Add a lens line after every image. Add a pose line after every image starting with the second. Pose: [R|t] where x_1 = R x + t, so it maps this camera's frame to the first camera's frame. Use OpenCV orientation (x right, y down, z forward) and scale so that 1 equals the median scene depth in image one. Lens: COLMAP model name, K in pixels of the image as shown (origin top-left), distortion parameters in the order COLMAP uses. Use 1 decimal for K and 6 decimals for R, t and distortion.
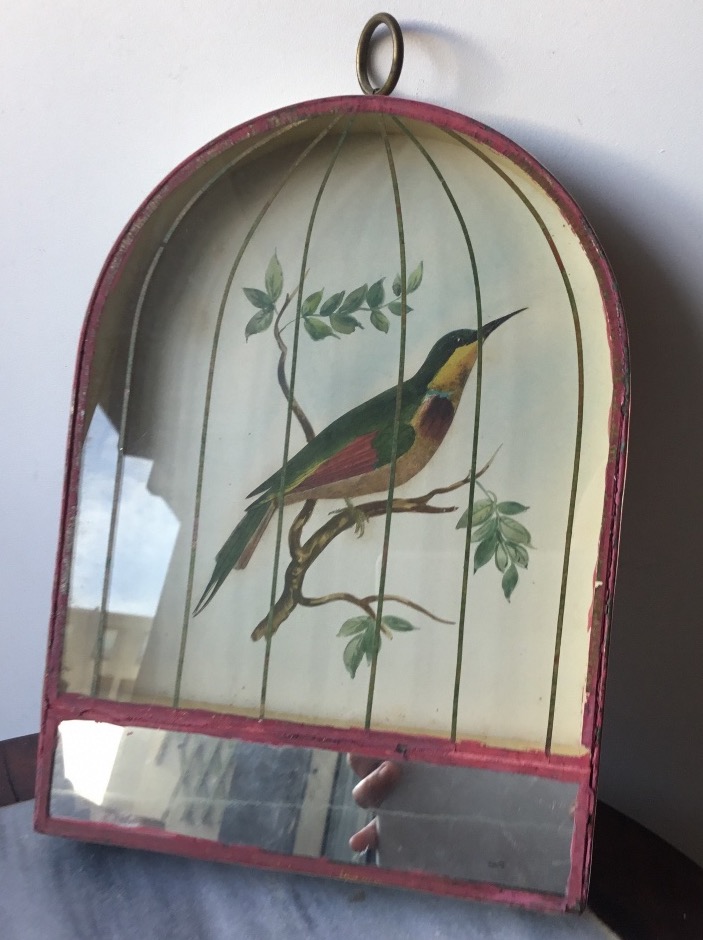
lens RADIAL K [[1004.6, 0, 407.2], [0, 1004.6, 567.5], [0, 0, 1]] dist [0.030751, -0.003836]
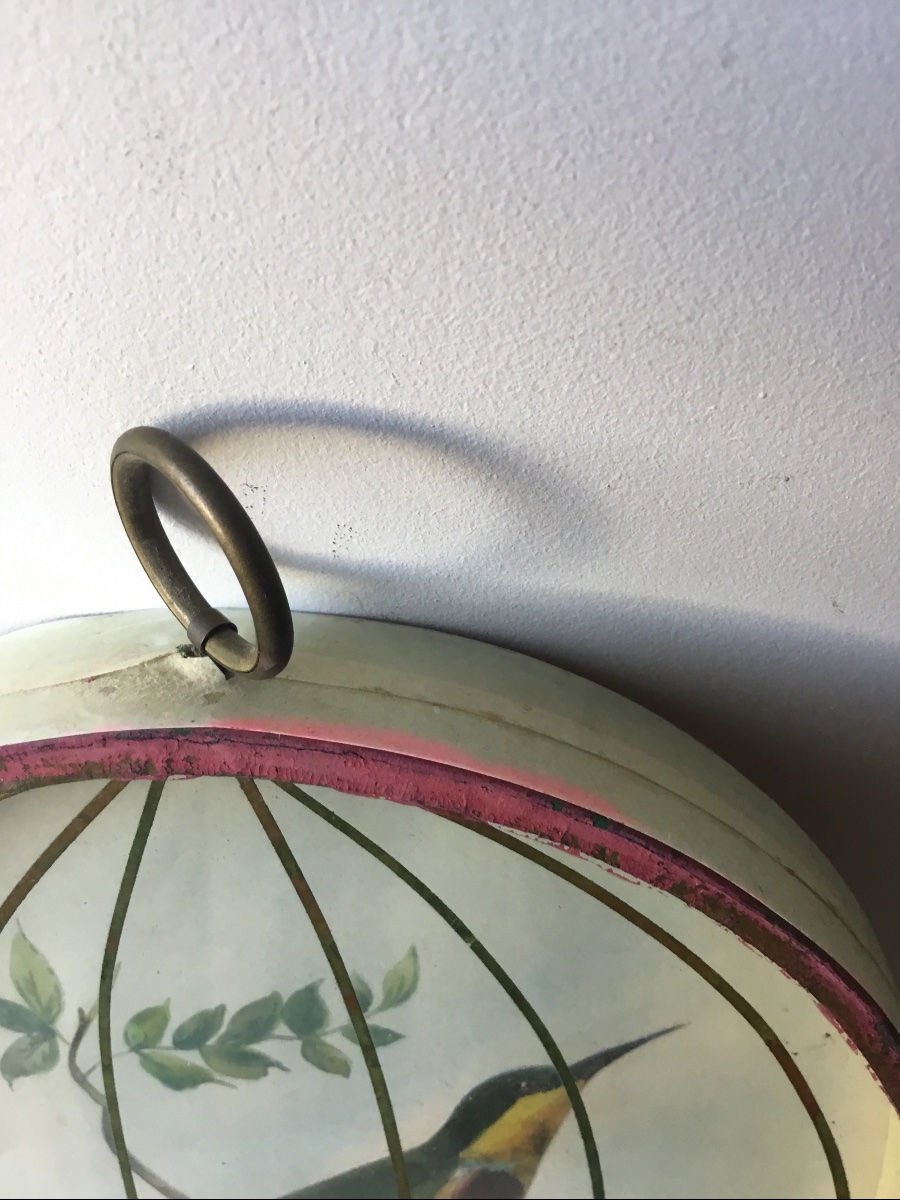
lens RADIAL K [[1069.3, 0, 478.6], [0, 1069.3, 600.1], [0, 0, 1]] dist [-0.039516, -0.008335]
pose [[0.986284, -0.138624, 0.089593, 0.020813], [0.084838, 0.891374, 0.445258, -0.594485], [-0.141585, -0.431550, 0.890909, 0.688743]]
